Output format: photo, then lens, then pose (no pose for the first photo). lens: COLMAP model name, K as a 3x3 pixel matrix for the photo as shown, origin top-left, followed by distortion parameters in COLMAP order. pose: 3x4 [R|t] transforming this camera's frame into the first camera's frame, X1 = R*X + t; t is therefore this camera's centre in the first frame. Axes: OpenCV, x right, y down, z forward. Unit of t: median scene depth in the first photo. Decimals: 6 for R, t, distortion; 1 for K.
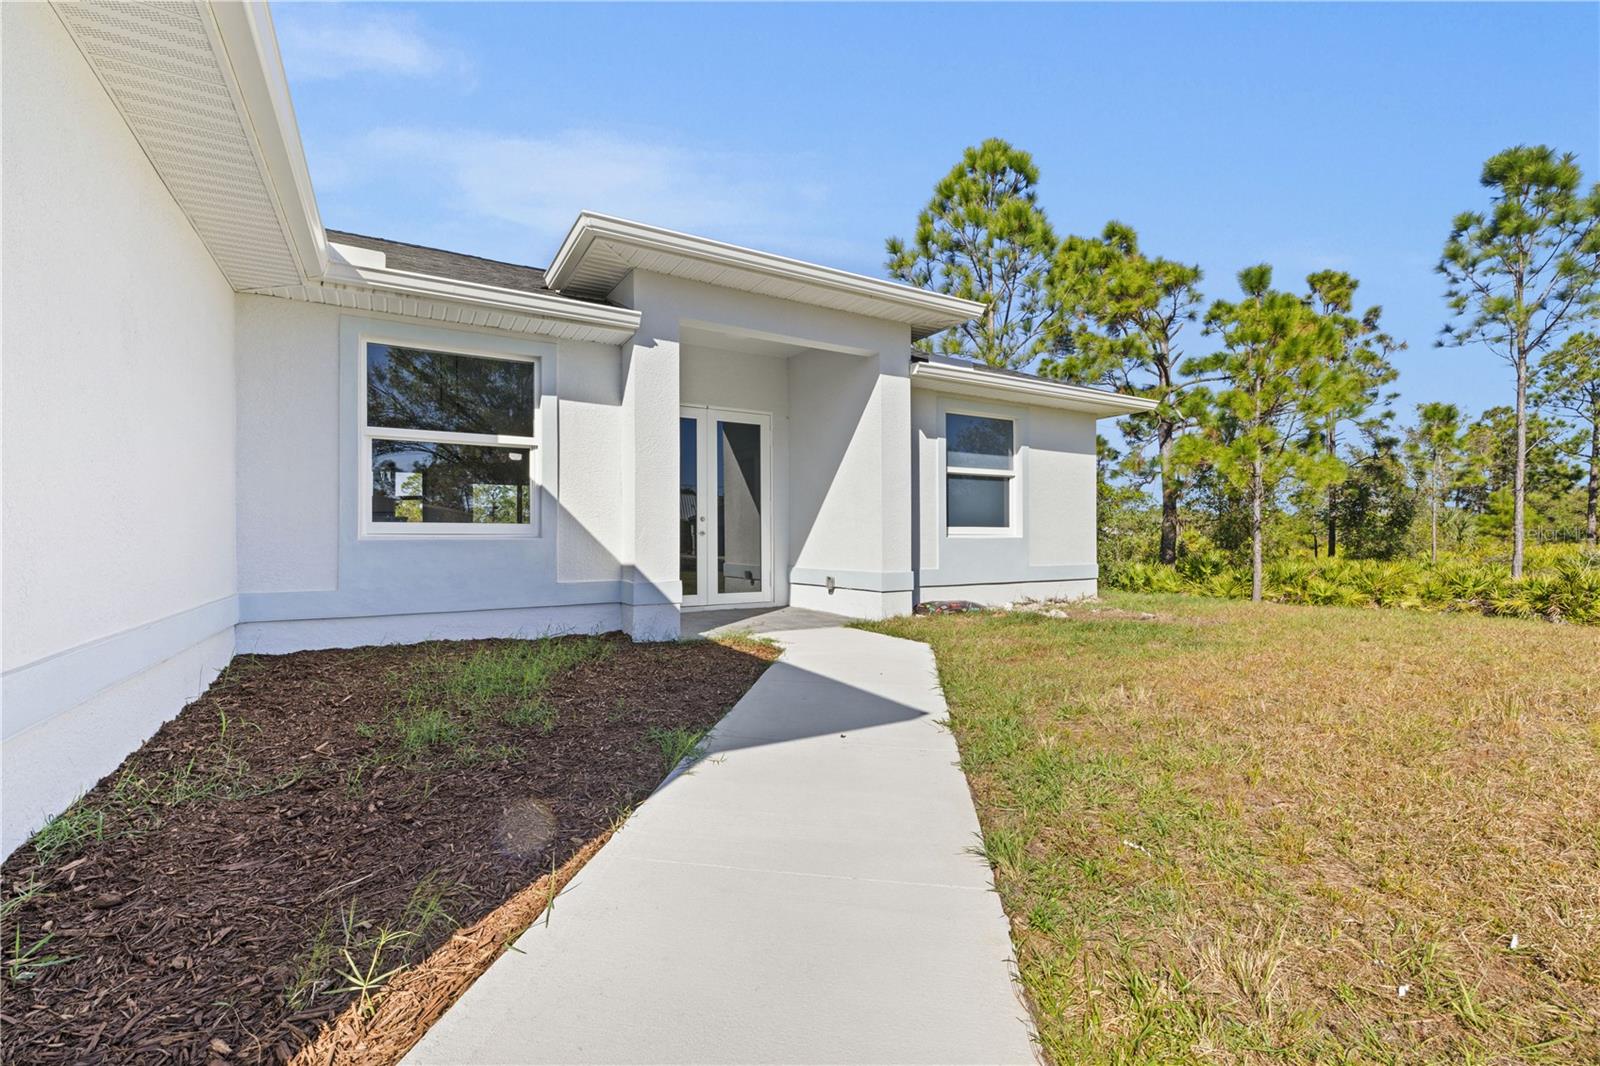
lens RADIAL K [[696.4, 0, 800.0], [0, 696.4, 533.0], [0, 0, 1]] dist [0.002718, 0.000480]
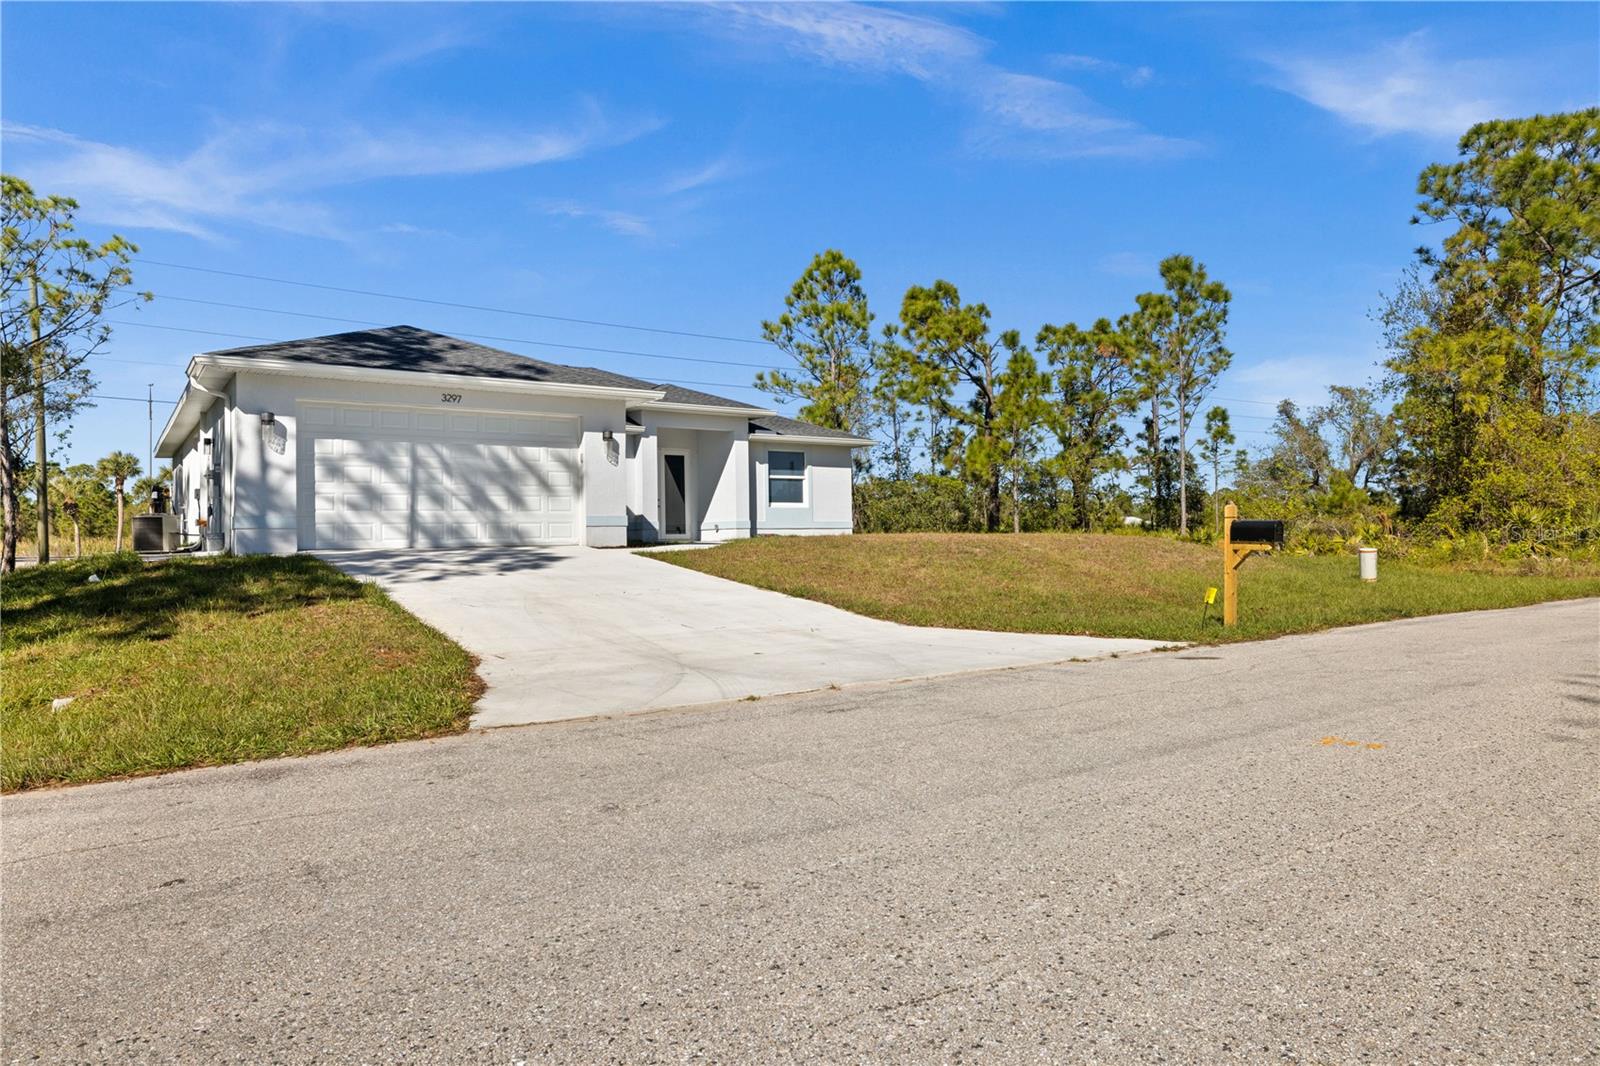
lens RADIAL K [[941.7, 0, 800.0], [0, 941.7, 533.0], [0, 0, 1]] dist [-0.000584, -0.000743]
pose [[0.996356, -0.008787, 0.084841, 0.050373], [0.007864, 0.999906, 0.011206, 0.053820], [-0.084931, -0.010498, 0.996332, -2.001750]]
